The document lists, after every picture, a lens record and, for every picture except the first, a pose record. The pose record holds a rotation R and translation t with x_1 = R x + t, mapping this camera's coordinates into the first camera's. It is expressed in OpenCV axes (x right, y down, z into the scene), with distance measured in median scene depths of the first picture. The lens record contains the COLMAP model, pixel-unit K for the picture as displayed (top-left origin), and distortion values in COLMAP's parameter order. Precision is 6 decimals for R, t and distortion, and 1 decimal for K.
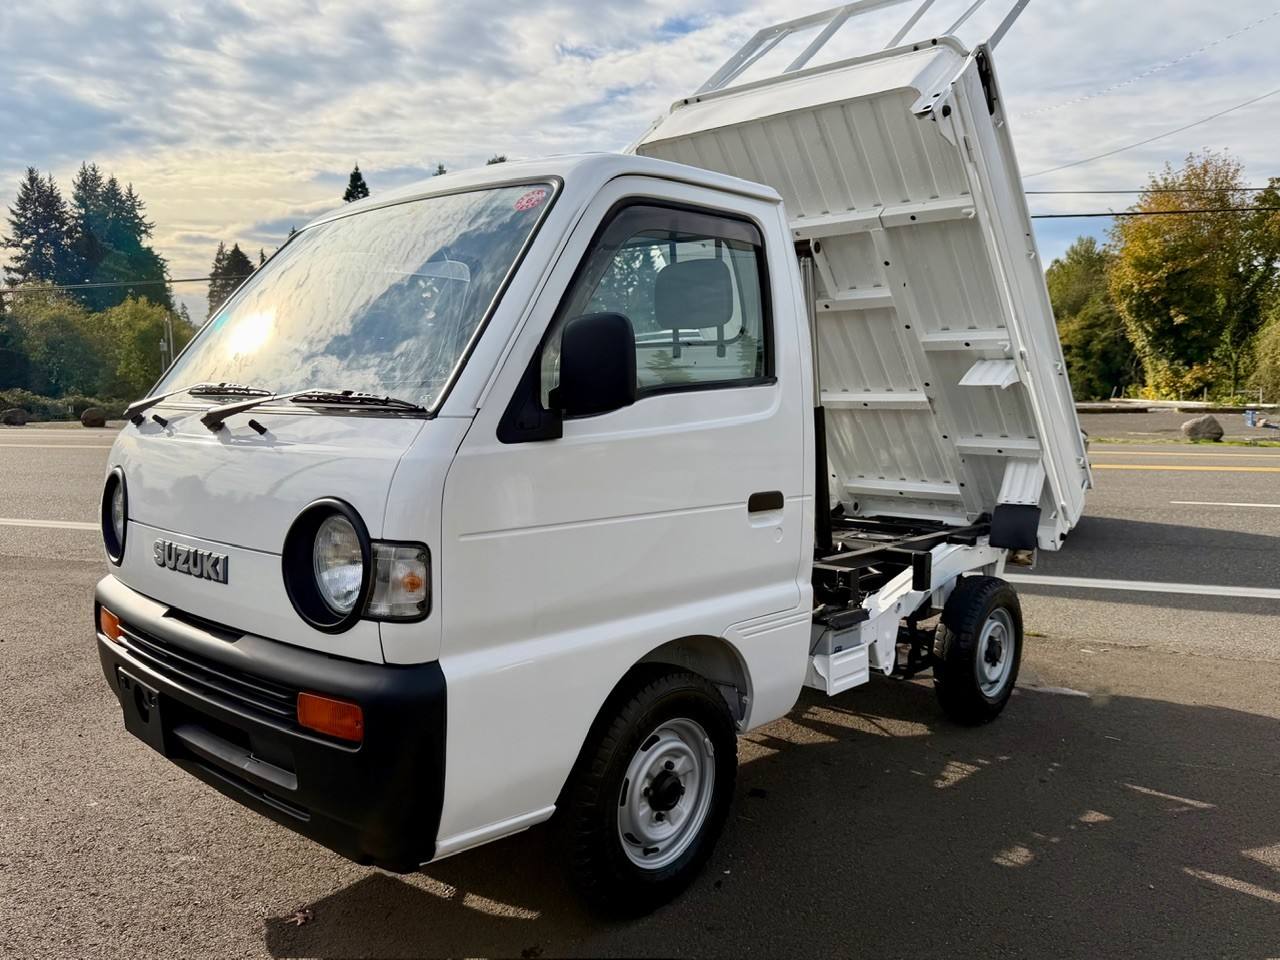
lens RADIAL K [[981.2, 0, 663.1], [0, 981.2, 503.2], [0, 0, 1]] dist [-0.004268, -0.002622]
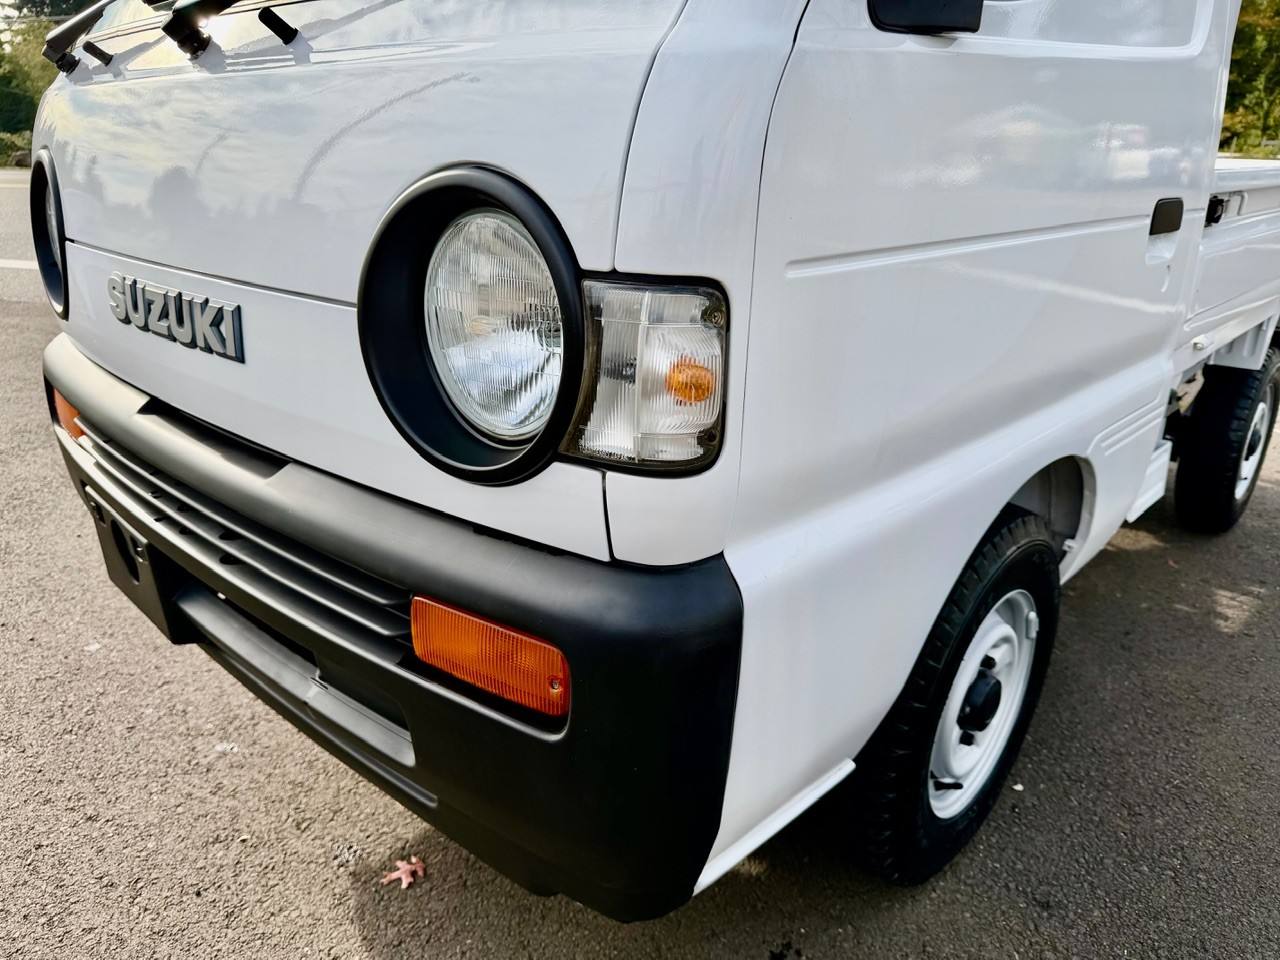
lens RADIAL K [[911.3, 0, 642.1], [0, 911.3, 483.6], [0, 0, 1]] dist [0.005244, -0.018396]
pose [[0.999783, 0.013972, -0.015450, -0.180259], [-0.009803, 0.970003, 0.242895, 0.021066], [0.018381, -0.242690, 0.969930, 0.416395]]
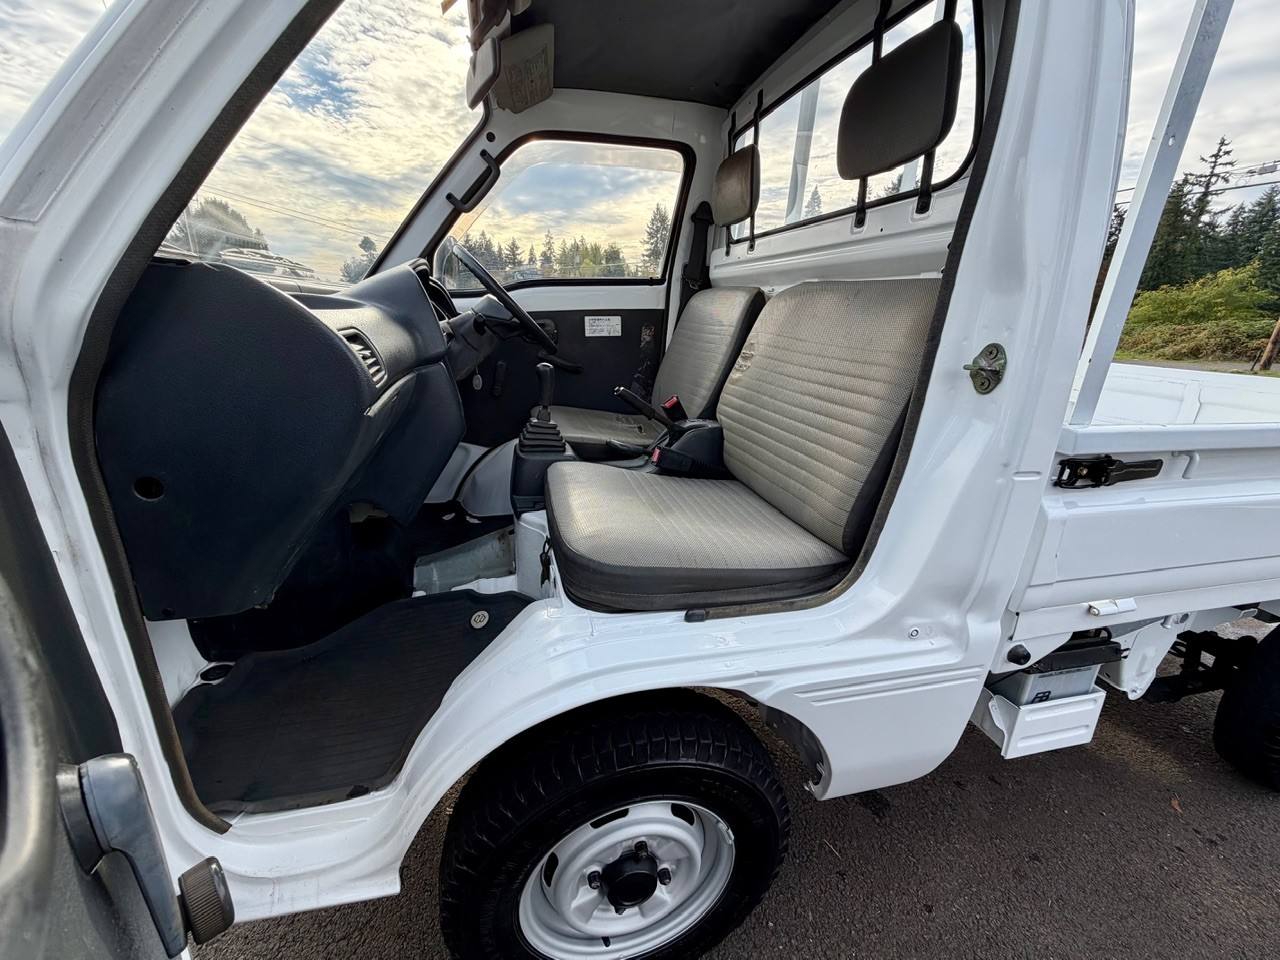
lens RADIAL K [[510.2, 0, 640.3], [0, 510.2, 473.6], [0, 0, 1]] dist [-0.000223, -0.000384]
pose [[0.829147, 0.196178, -0.523478, 0.117589], [-0.100493, 0.973455, 0.205638, -0.041377], [0.549924, -0.117898, 0.826852, 0.654753]]
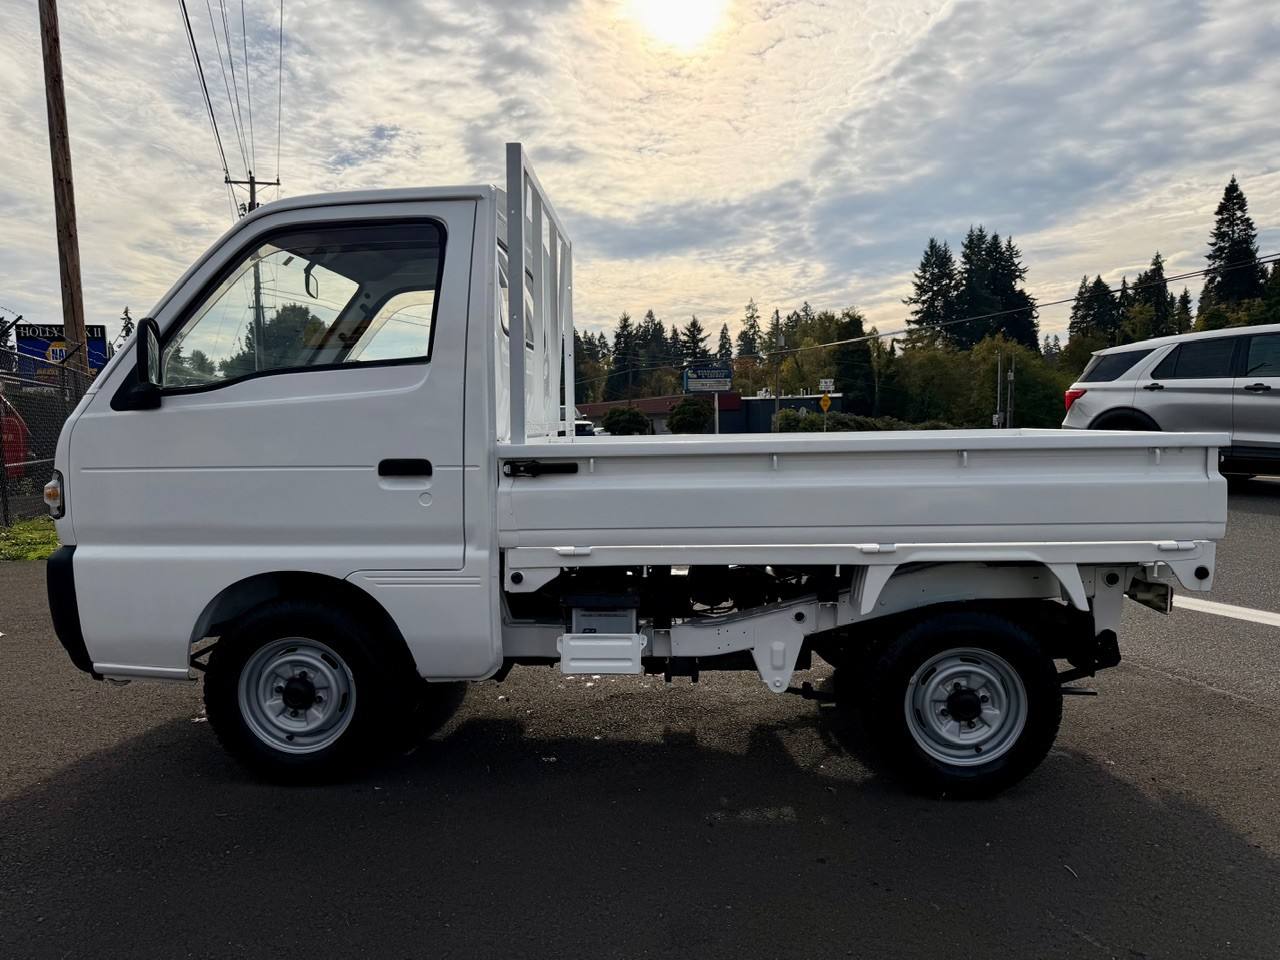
lens RADIAL K [[902.3, 0, 642.3], [0, 902.3, 495.5], [0, 0, 1]] dist [0.027853, -0.042688]
pose [[0.633692, 0.047000, -0.772156, 1.007356], [-0.067599, 0.997699, 0.005252, 0.005793], [0.770626, 0.048868, 0.635411, 0.517354]]
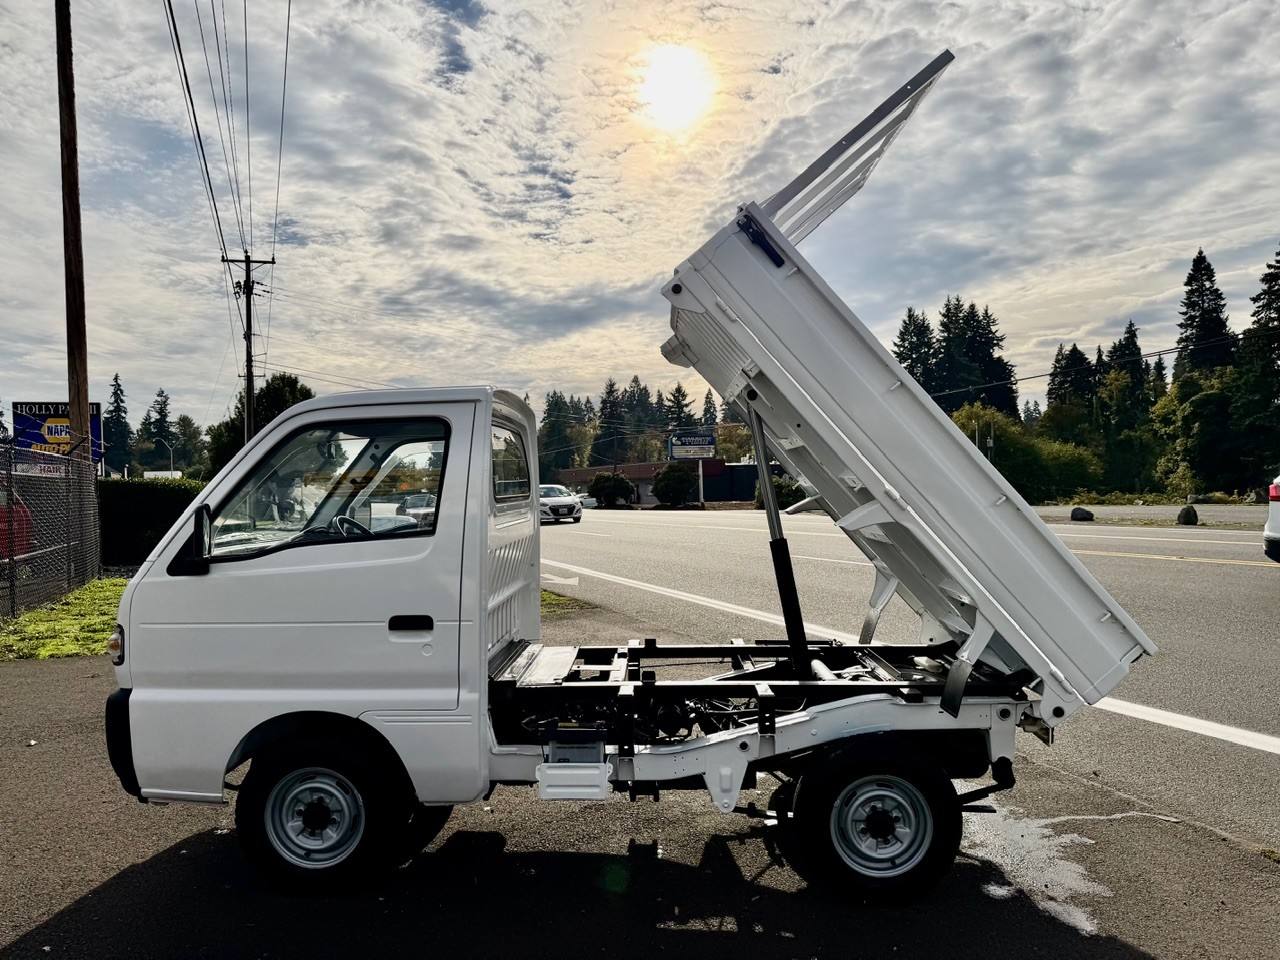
lens RADIAL K [[908.3, 0, 633.1], [0, 908.3, 483.4], [0, 0, 1]] dist [0.002559, -0.010208]
pose [[0.637898, -0.019529, -0.769873, 1.182011], [-0.063900, 0.994889, -0.078182, -0.108108], [0.767465, 0.099067, 0.633390, 0.398065]]
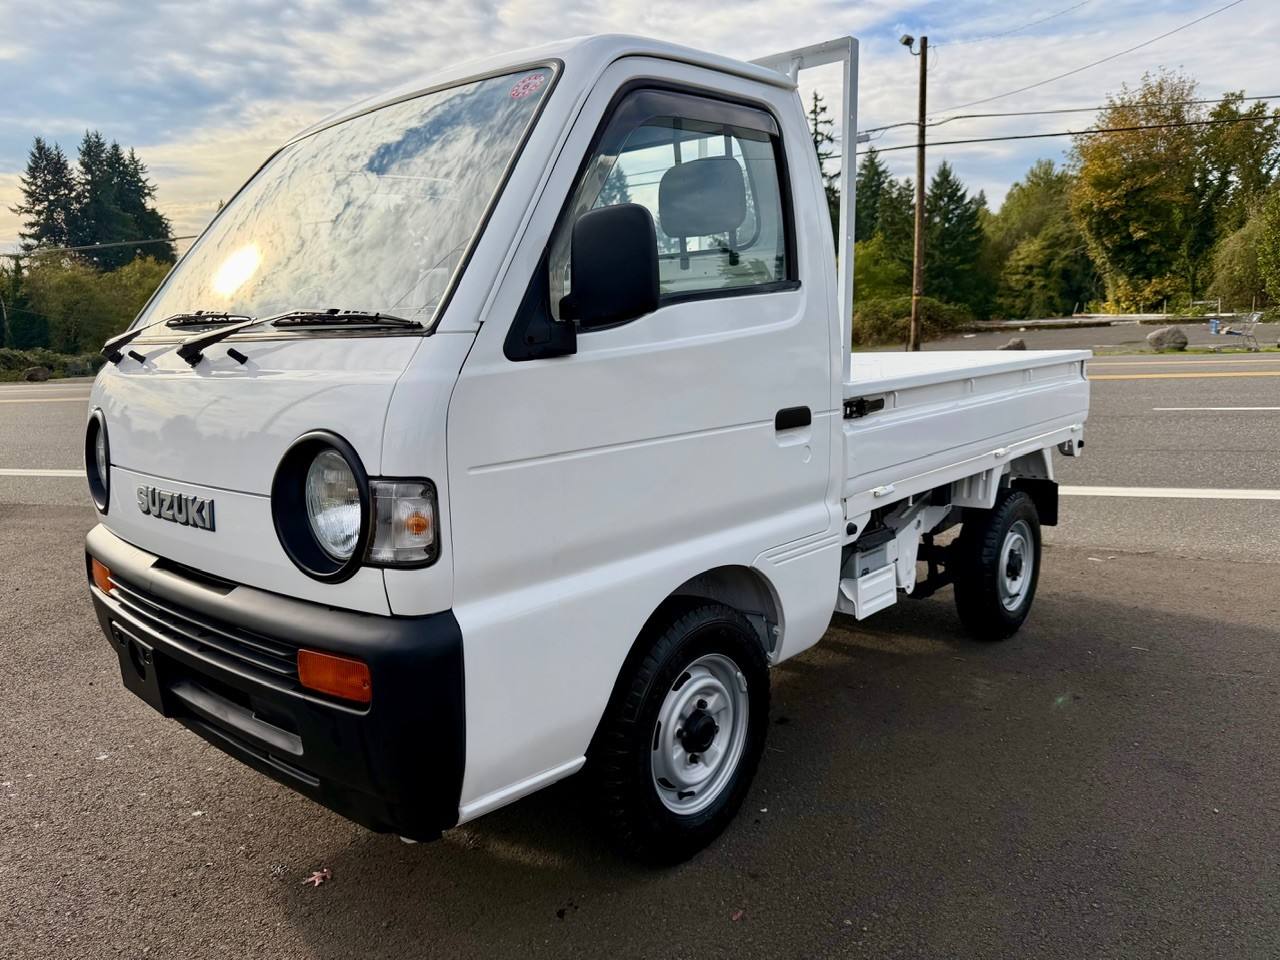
lens RADIAL K [[911.3, 0, 642.1], [0, 911.3, 483.6], [0, 0, 1]] dist [0.005244, -0.018396]
pose [[0.999237, -0.038333, -0.007506, -0.031561], [0.038700, 0.997623, 0.057013, 0.005028], [0.005302, -0.057260, 0.998345, 0.126218]]
